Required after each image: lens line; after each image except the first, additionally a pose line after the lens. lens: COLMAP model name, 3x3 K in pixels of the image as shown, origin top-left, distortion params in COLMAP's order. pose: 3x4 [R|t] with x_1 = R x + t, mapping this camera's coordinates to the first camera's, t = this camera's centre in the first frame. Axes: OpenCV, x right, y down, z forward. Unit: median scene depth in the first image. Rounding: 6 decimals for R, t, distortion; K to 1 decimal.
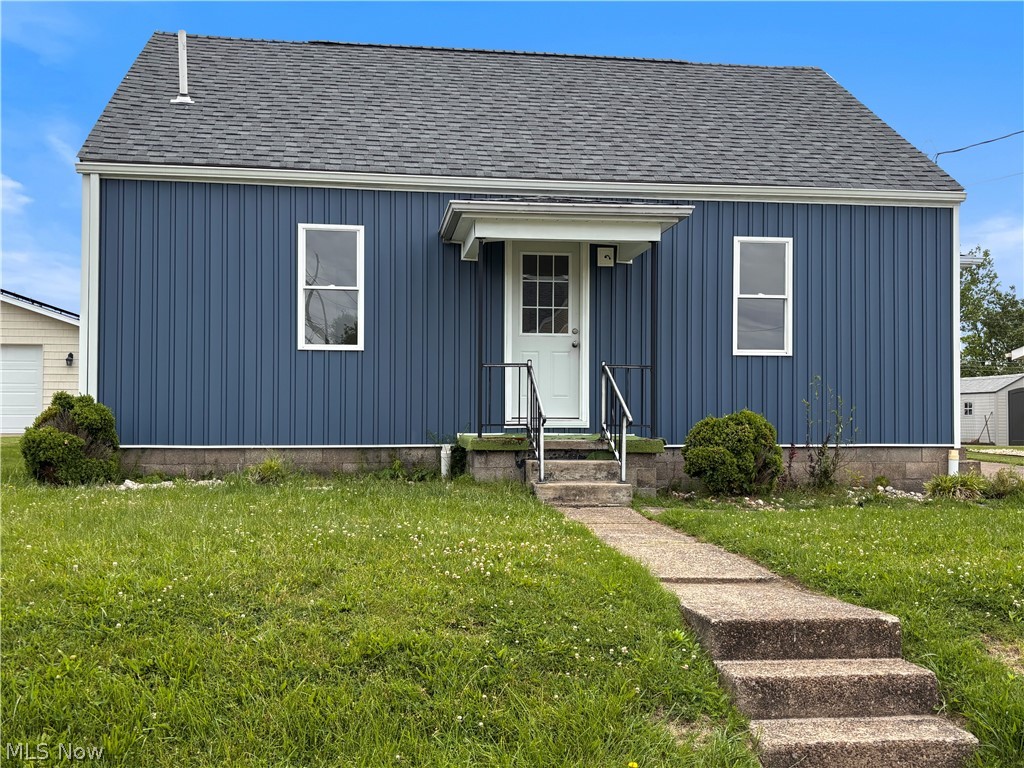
lens RADIAL K [[969.7, 0, 512.0], [0, 969.7, 384.0], [0, 0, 1]] dist [0.174195, -0.510103]
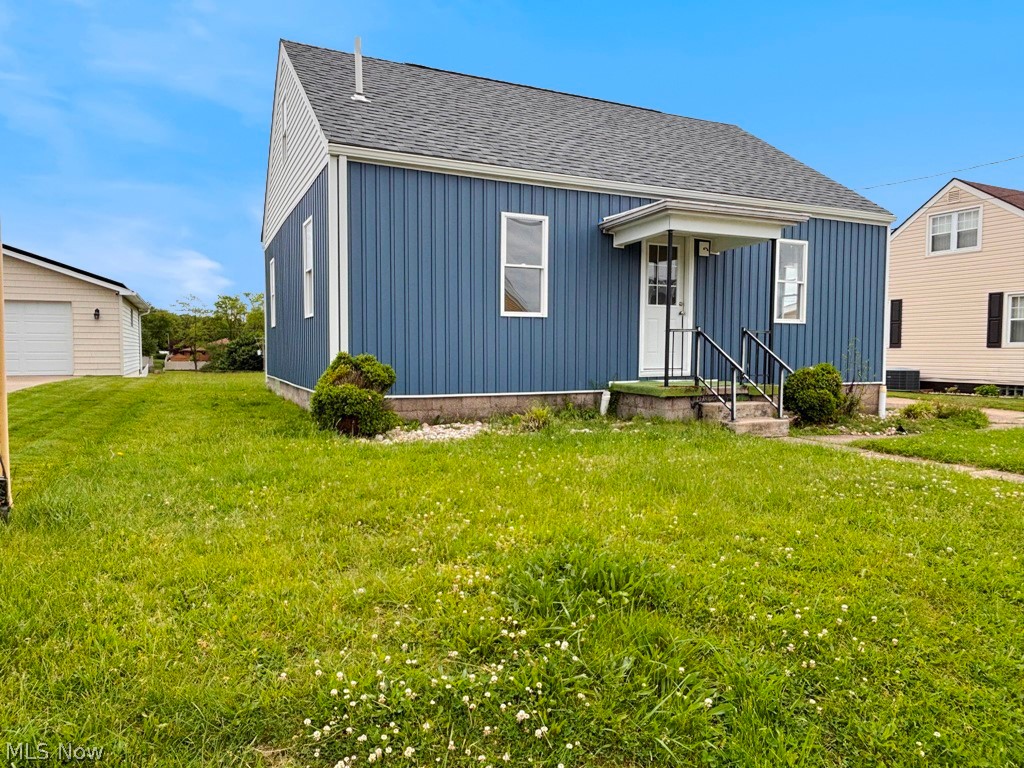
lens RADIAL K [[640.7, 0, 497.7], [0, 640.7, 388.2], [0, 0, 1]] dist [0.018703, -0.001914]
pose [[0.961978, -0.017382, 0.272575, -0.433754], [-0.006559, 0.996215, 0.086677, -0.013966], [-0.273050, -0.085169, 0.958222, 0.213636]]
